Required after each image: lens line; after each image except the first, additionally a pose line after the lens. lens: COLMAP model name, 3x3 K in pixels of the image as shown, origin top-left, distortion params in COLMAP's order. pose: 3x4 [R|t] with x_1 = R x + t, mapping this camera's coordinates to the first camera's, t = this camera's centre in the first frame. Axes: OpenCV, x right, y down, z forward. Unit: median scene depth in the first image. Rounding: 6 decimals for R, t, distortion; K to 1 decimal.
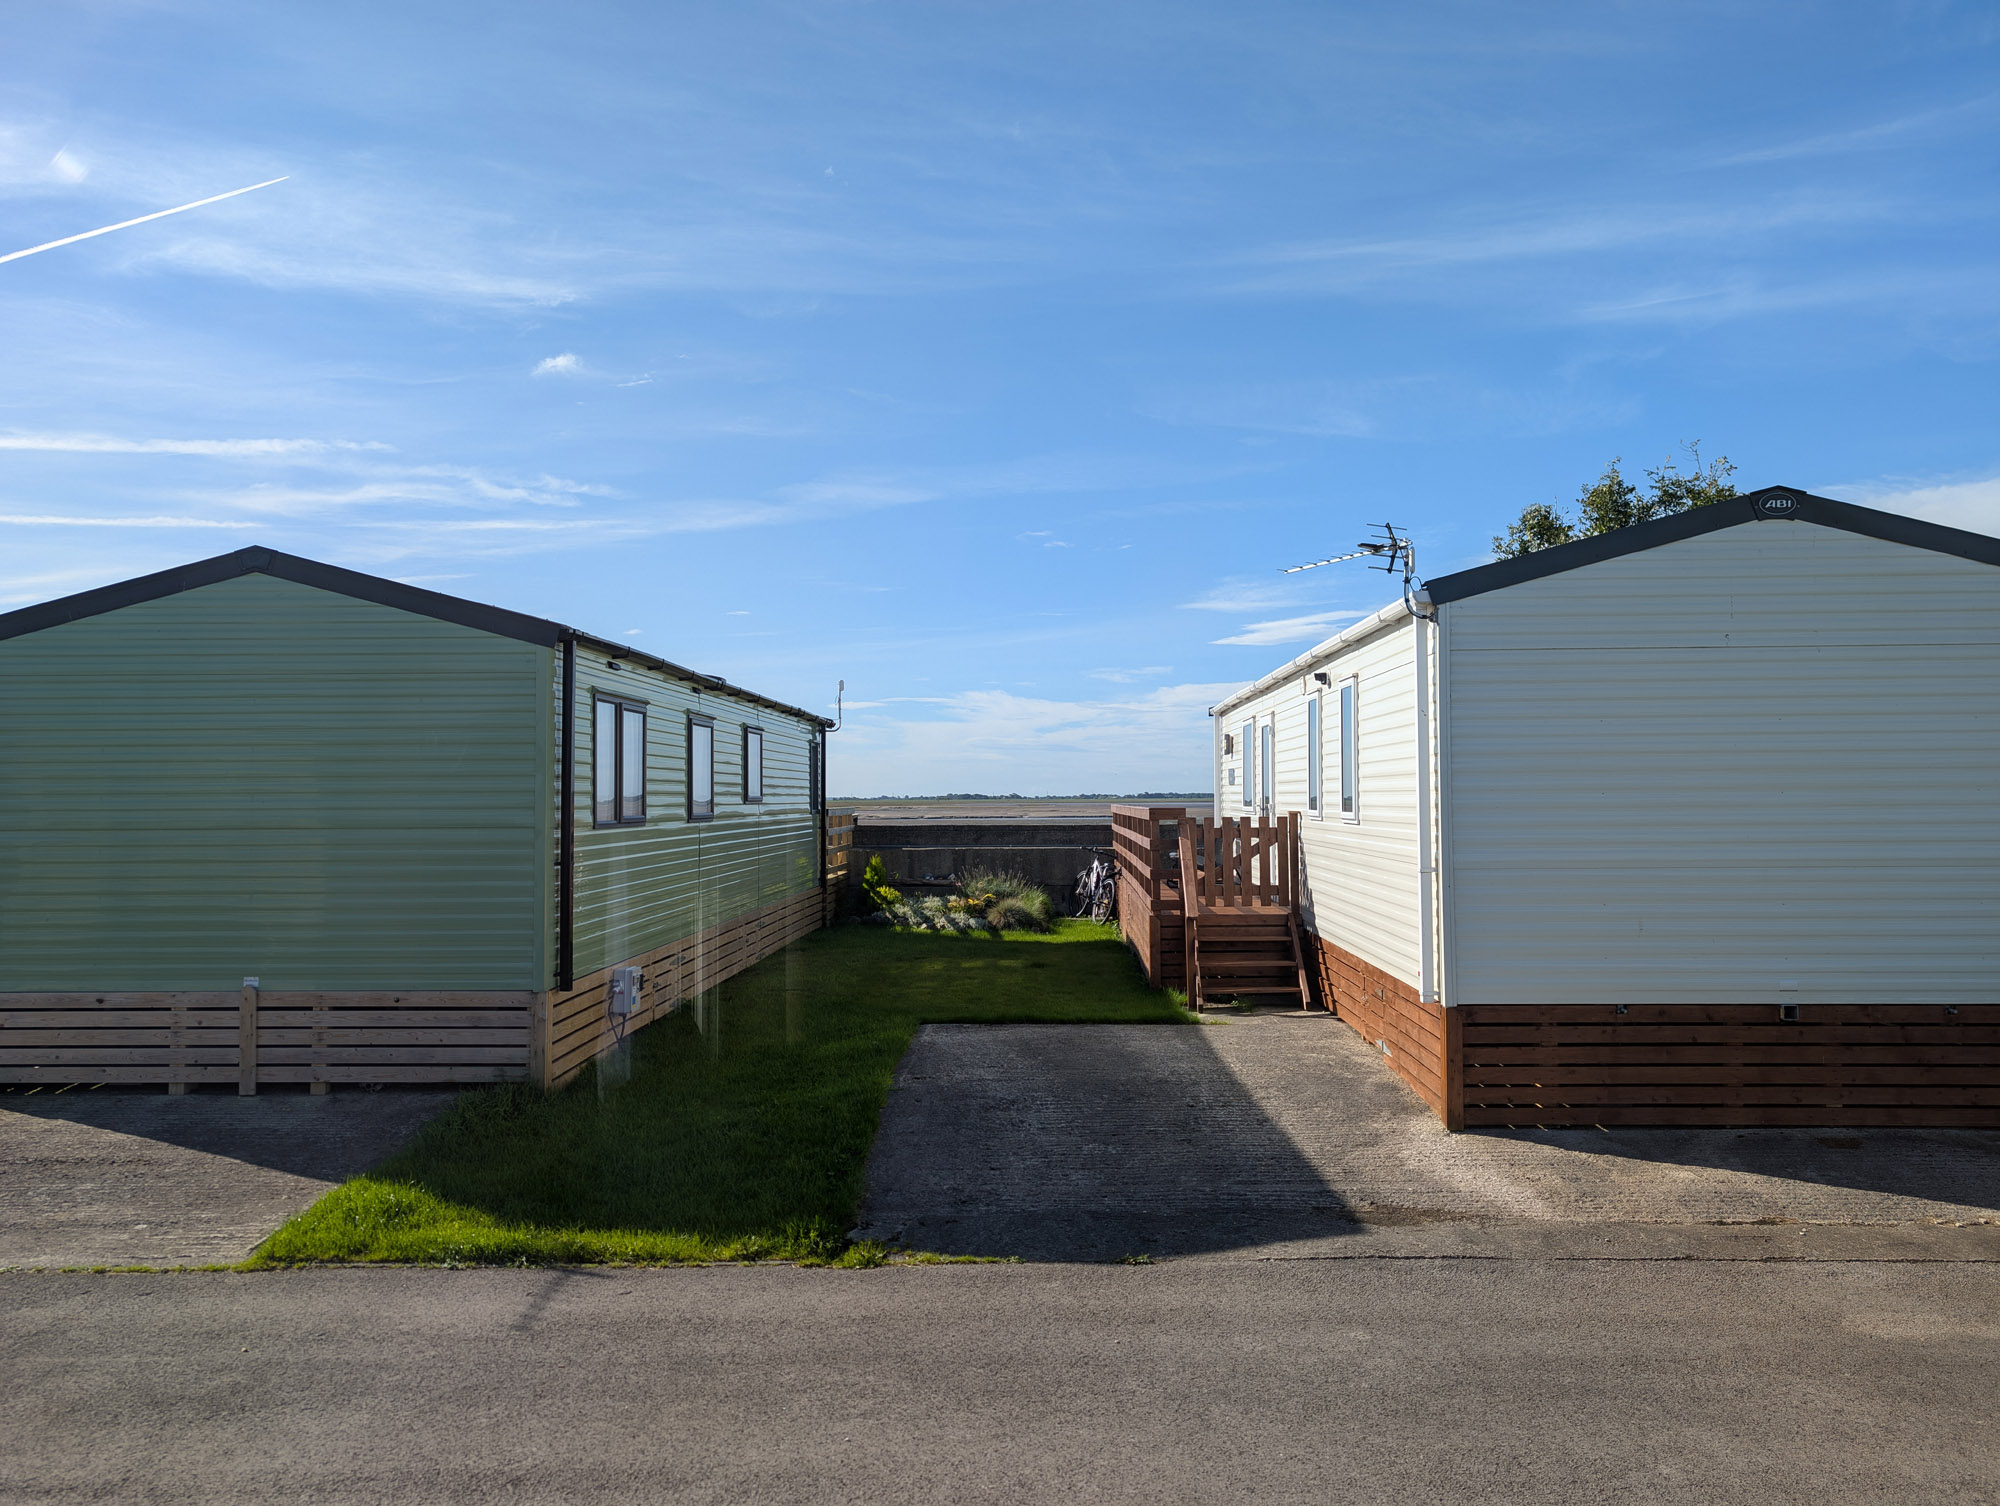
lens RADIAL K [[1430.1, 0, 1015.7], [0, 1430.1, 767.6], [0, 0, 1]] dist [0.027625, -0.011423]
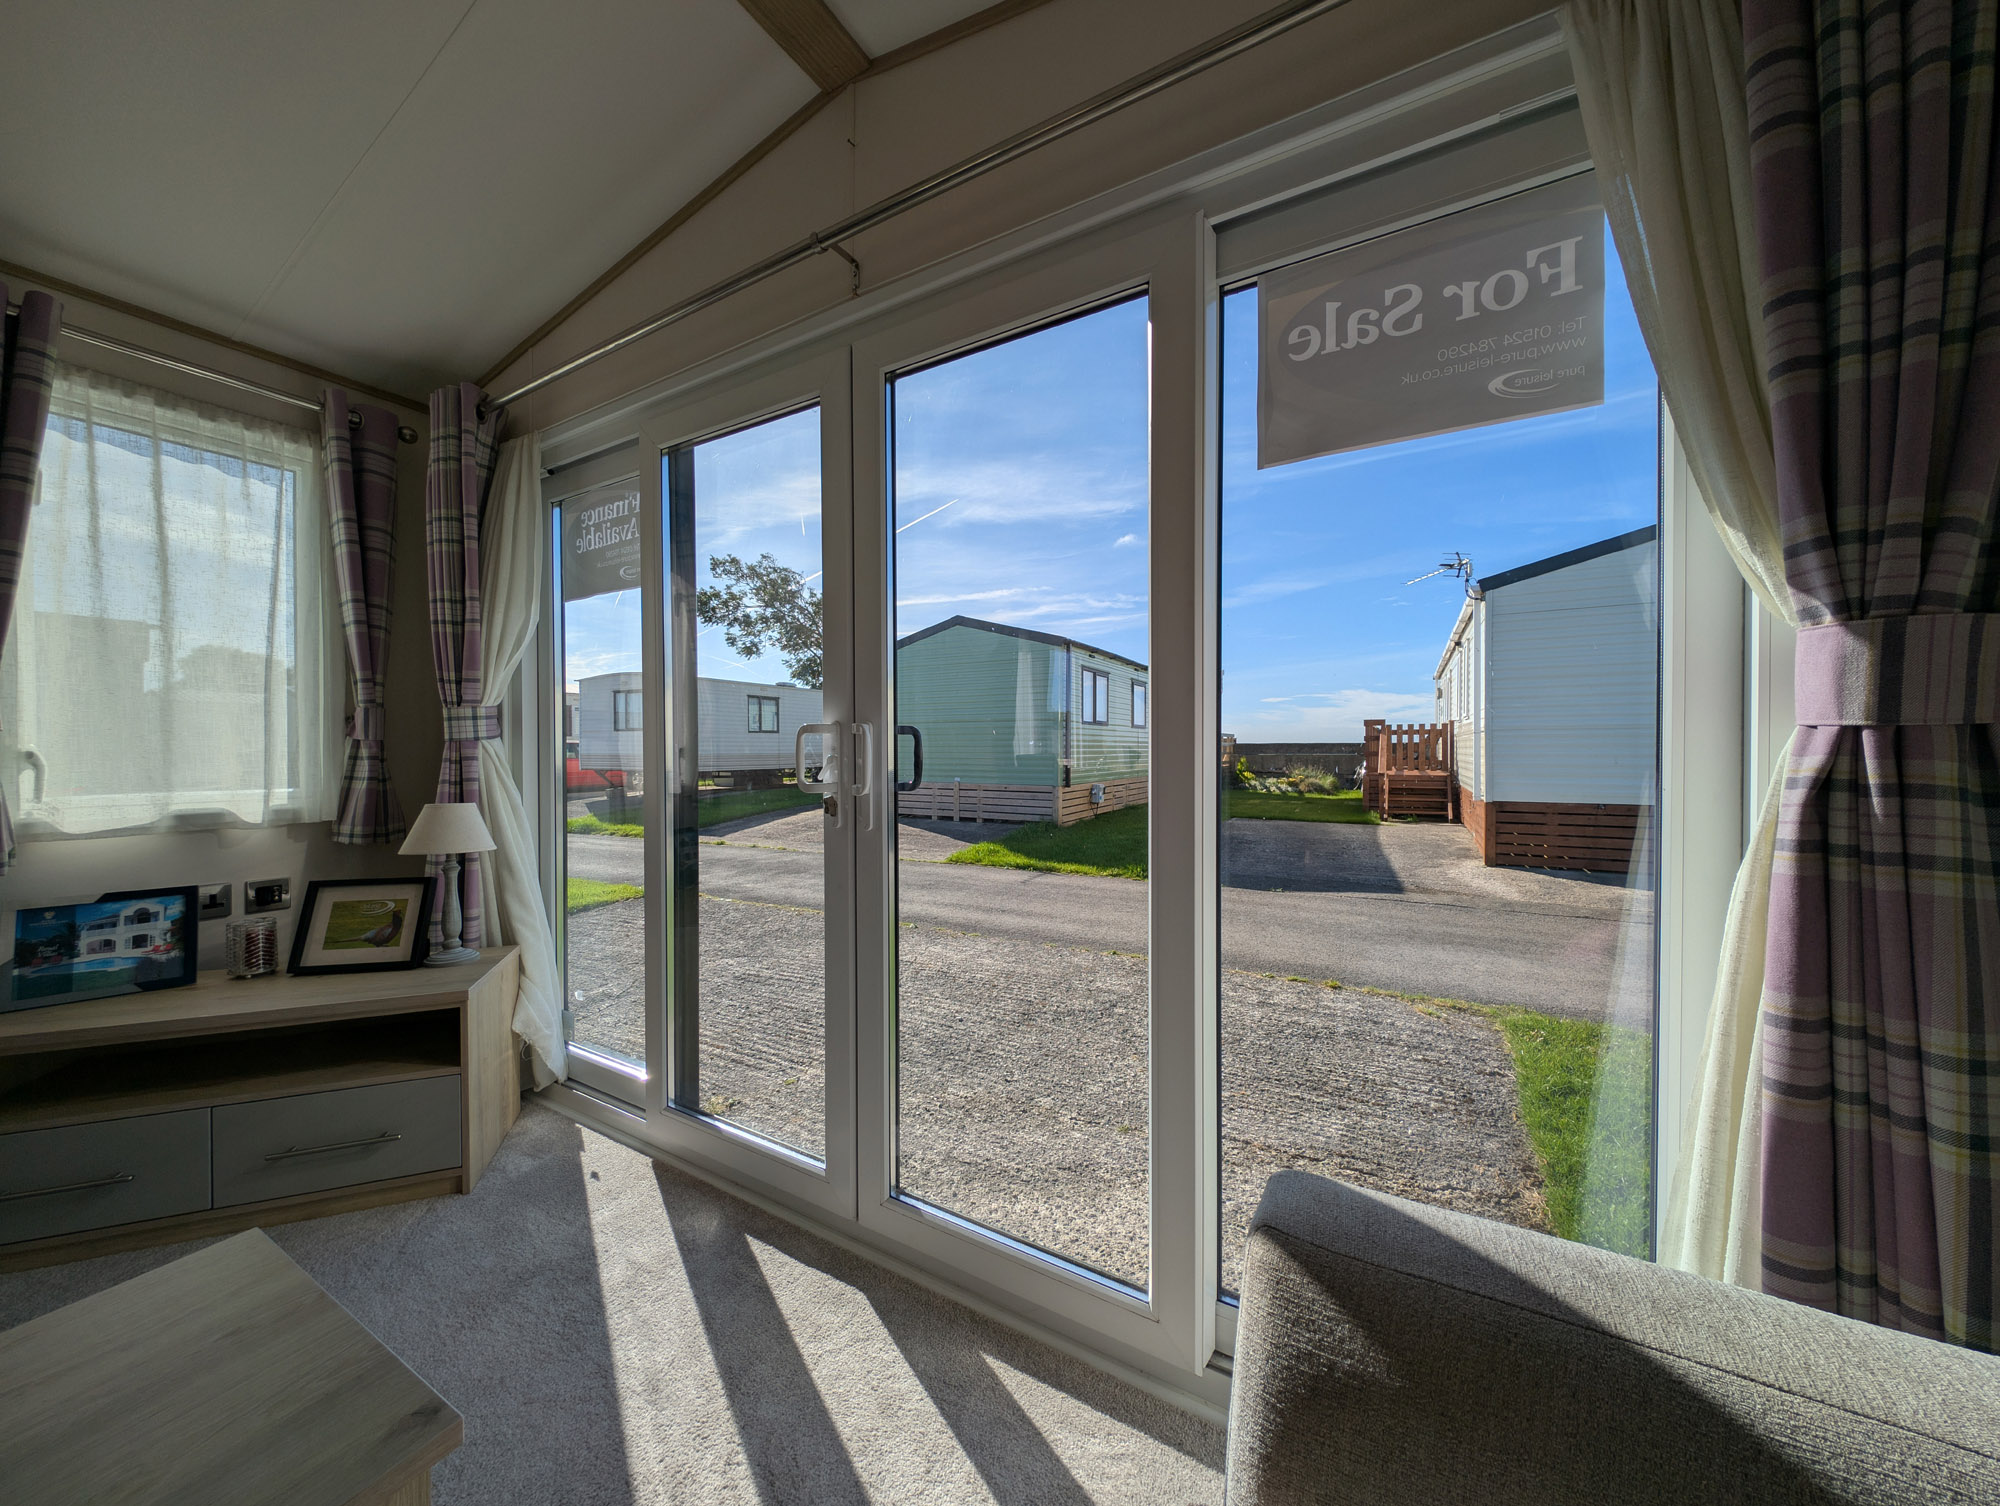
lens RADIAL K [[709.2, 0, 998.8], [0, 709.2, 748.3], [0, 0, 1]] dist [0.004789, -0.002100]
pose [[0.886225, 0.004890, -0.463230, 0.109811], [0.005045, 0.999783, 0.020206, 0.049077], [0.463228, -0.020244, 0.886008, -0.095865]]
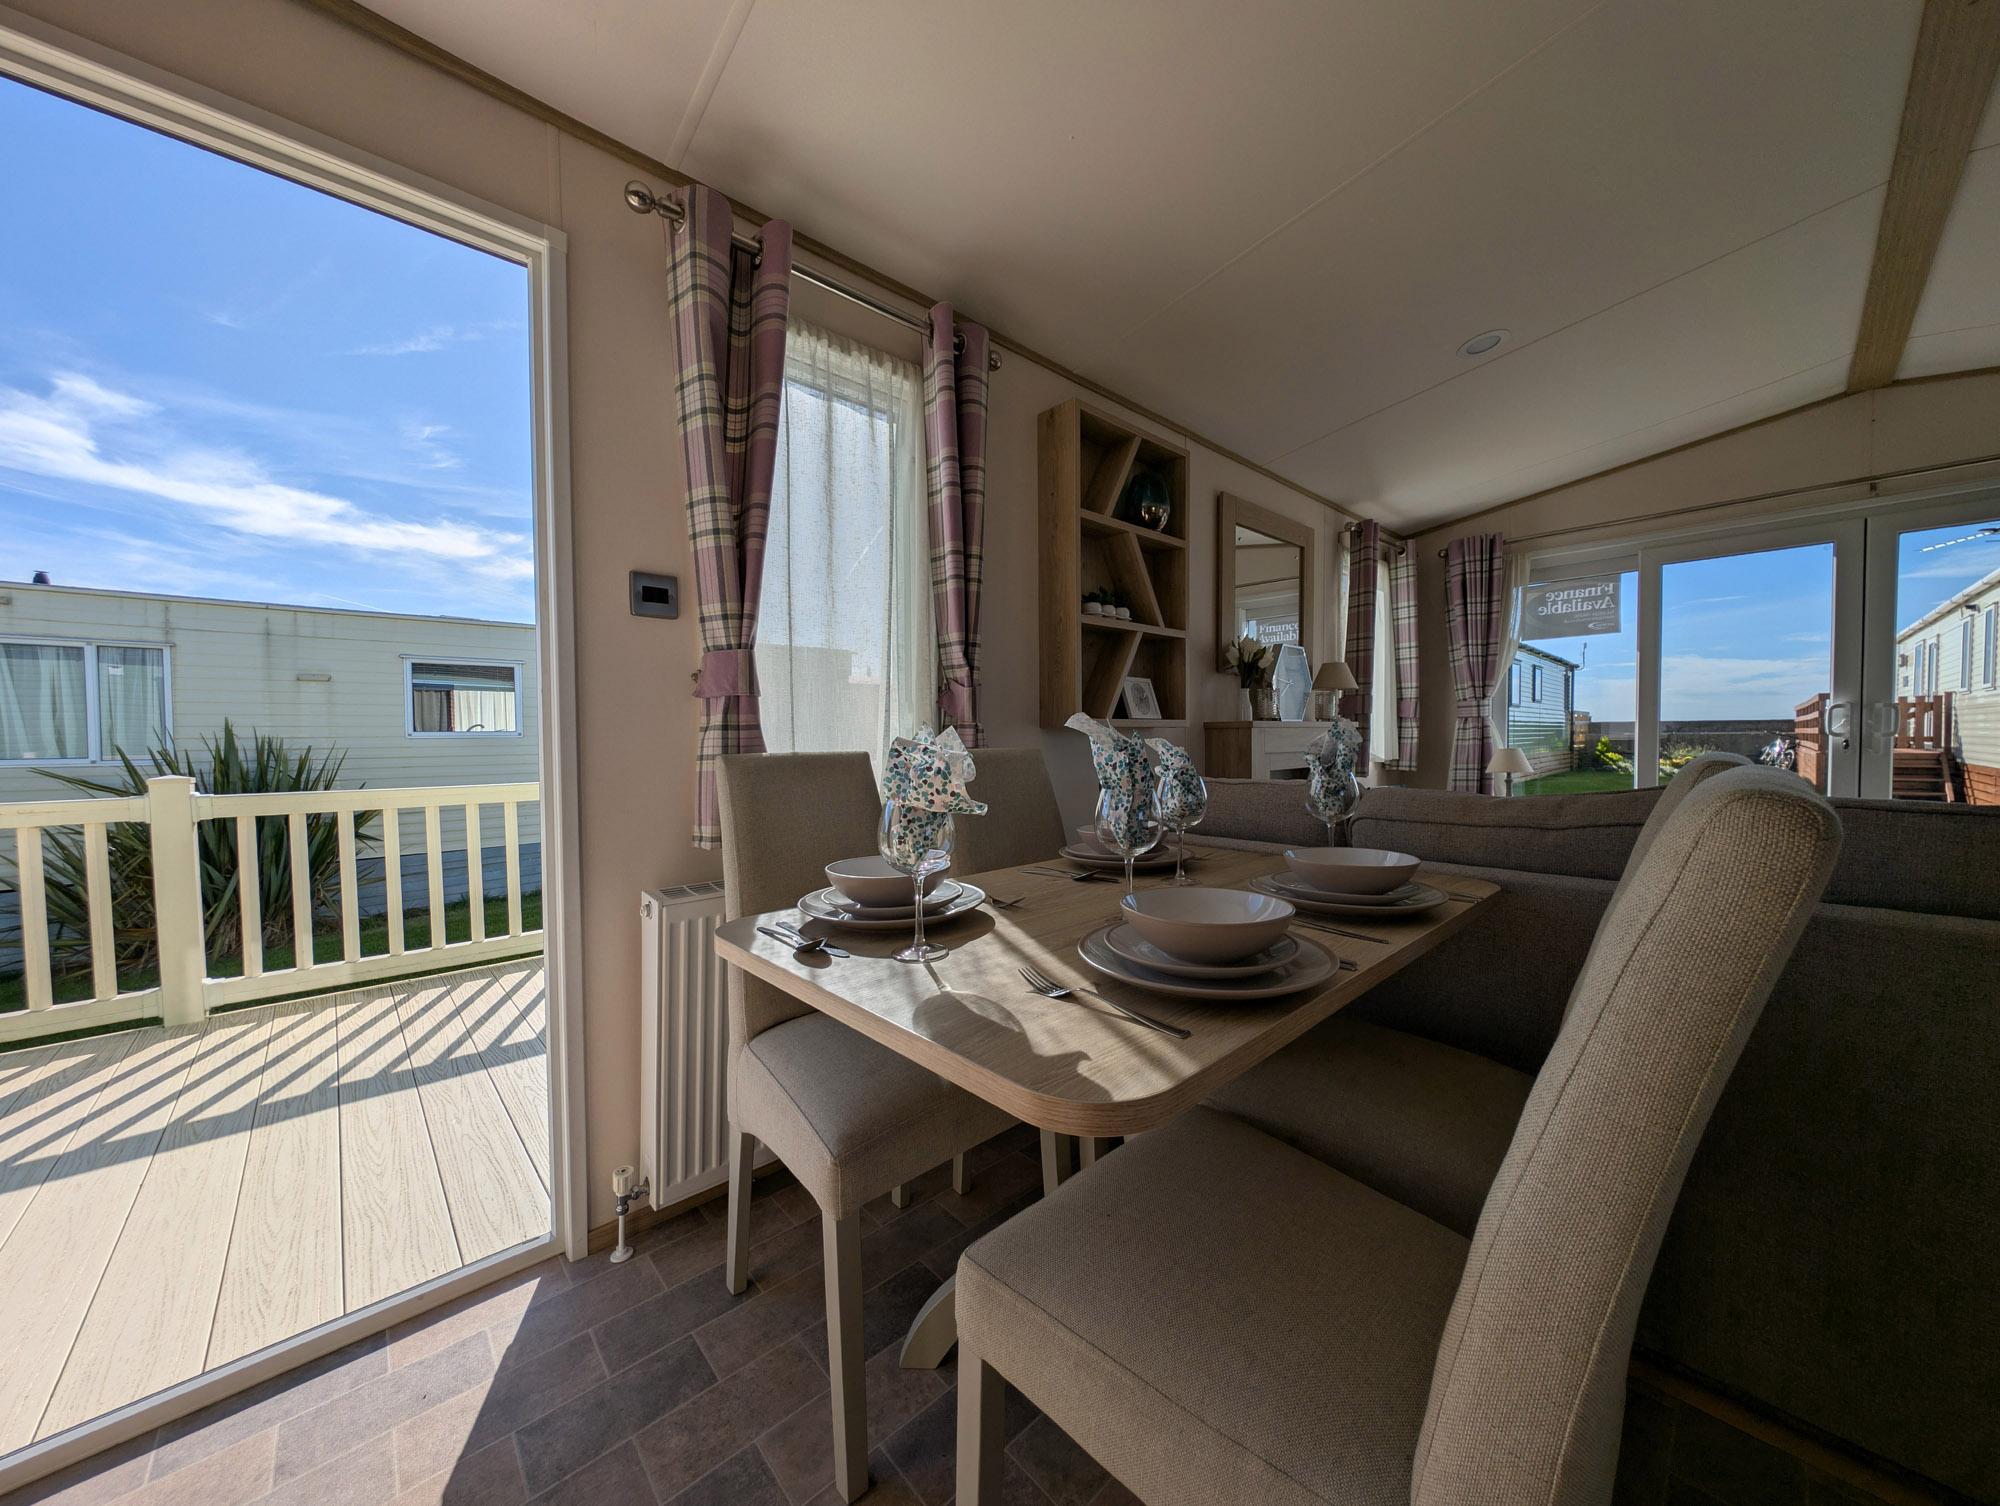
lens RADIAL K [[709.2, 0, 1007.1], [0, 709.2, 755.0], [0, 0, 1]] dist [0.004789, -0.002100]
pose [[0.713521, 0.021275, -0.700310, -0.007765], [0.018225, 0.998637, 0.048907, 0.047479], [0.700396, -0.047659, 0.712161, -0.387152]]
